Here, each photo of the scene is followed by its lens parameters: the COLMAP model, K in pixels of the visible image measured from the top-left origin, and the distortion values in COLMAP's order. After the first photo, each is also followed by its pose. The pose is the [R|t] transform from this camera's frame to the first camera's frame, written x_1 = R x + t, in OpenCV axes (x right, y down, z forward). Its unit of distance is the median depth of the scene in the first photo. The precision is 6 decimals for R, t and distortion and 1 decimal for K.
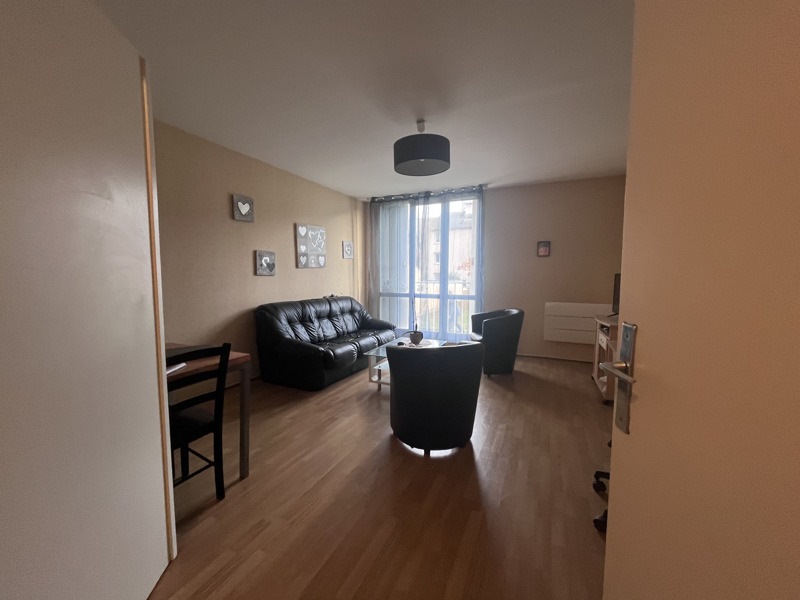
lens RADIAL K [[320.4, 0, 400.0], [0, 320.4, 300.0], [0, 0, 1]] dist [-0.001011, -0.000146]
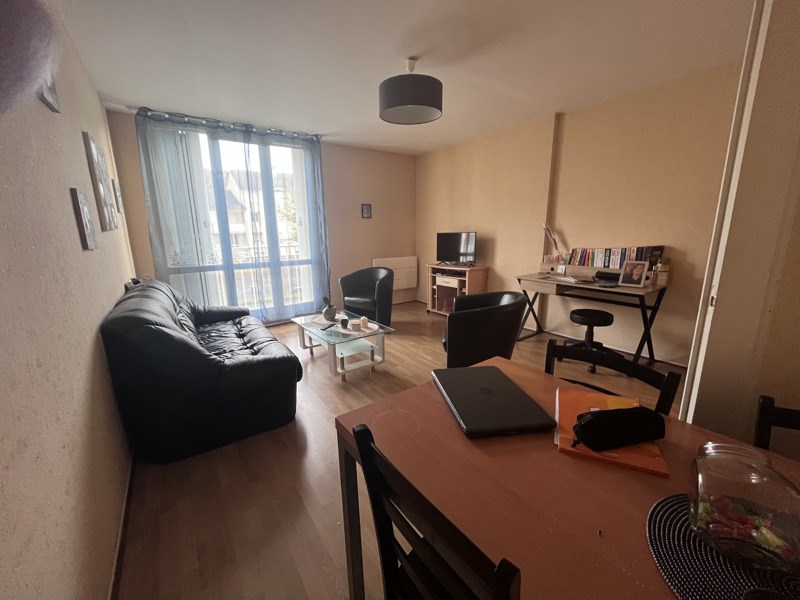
lens RADIAL K [[320.4, 0, 400.0], [0, 320.4, 300.0], [0, 0, 1]] dist [-0.001011, -0.000146]
pose [[0.503506, -0.183486, 0.844283, -0.441061], [0.090316, 0.983013, 0.159774, -0.023530], [-0.859258, -0.004195, 0.511525, 0.309518]]
